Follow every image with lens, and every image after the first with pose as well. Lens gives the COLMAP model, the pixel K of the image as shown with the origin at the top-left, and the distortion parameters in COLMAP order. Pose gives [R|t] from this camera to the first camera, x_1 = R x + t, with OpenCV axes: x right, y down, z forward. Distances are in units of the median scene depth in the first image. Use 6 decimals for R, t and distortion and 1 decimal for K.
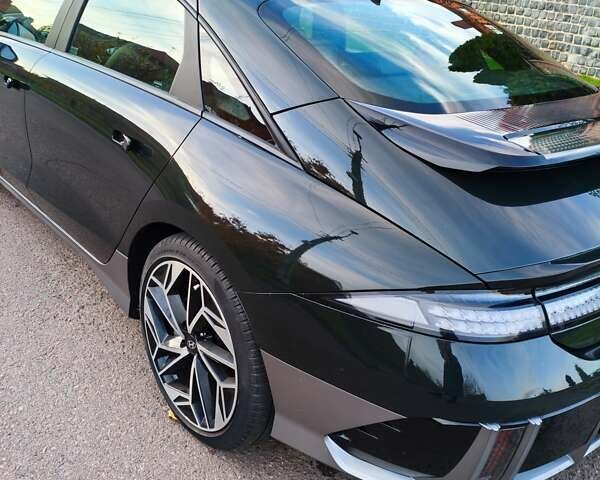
lens RADIAL K [[645.0, 0, 300.0], [0, 645.0, 240.0], [0, 0, 1]] dist [0.112564, -0.247590]
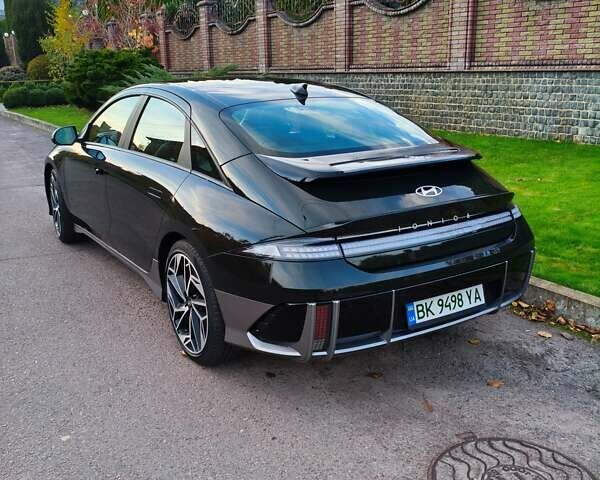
lens RADIAL K [[645.0, 0, 300.0], [0, 645.0, 240.0], [0, 0, 1]] dist [0.112564, -0.247590]
pose [[0.986390, -0.064026, -0.151446, 0.381537], [0.040054, 0.986890, -0.156342, 0.268496], [0.159470, 0.148149, 0.976023, -0.633789]]
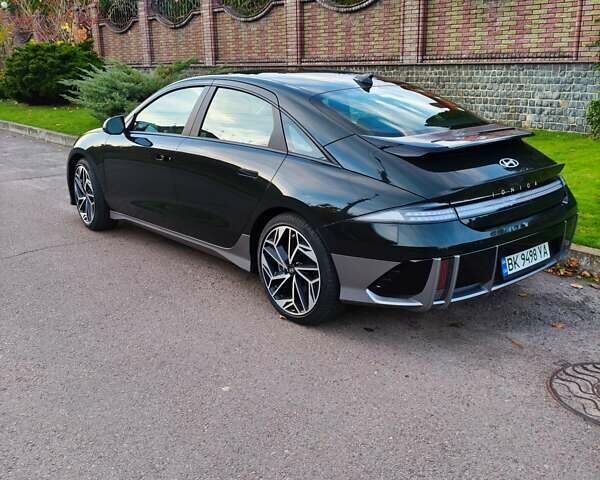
lens RADIAL K [[644.8, 0, 302.2], [0, 644.8, 224.0], [0, 0, 1]] dist [0.116512, -0.273013]
pose [[0.994664, -0.102447, -0.012141, -0.096850], [0.099186, 0.982030, -0.160562, 0.326908], [0.028372, 0.158501, 0.986951, -0.879730]]
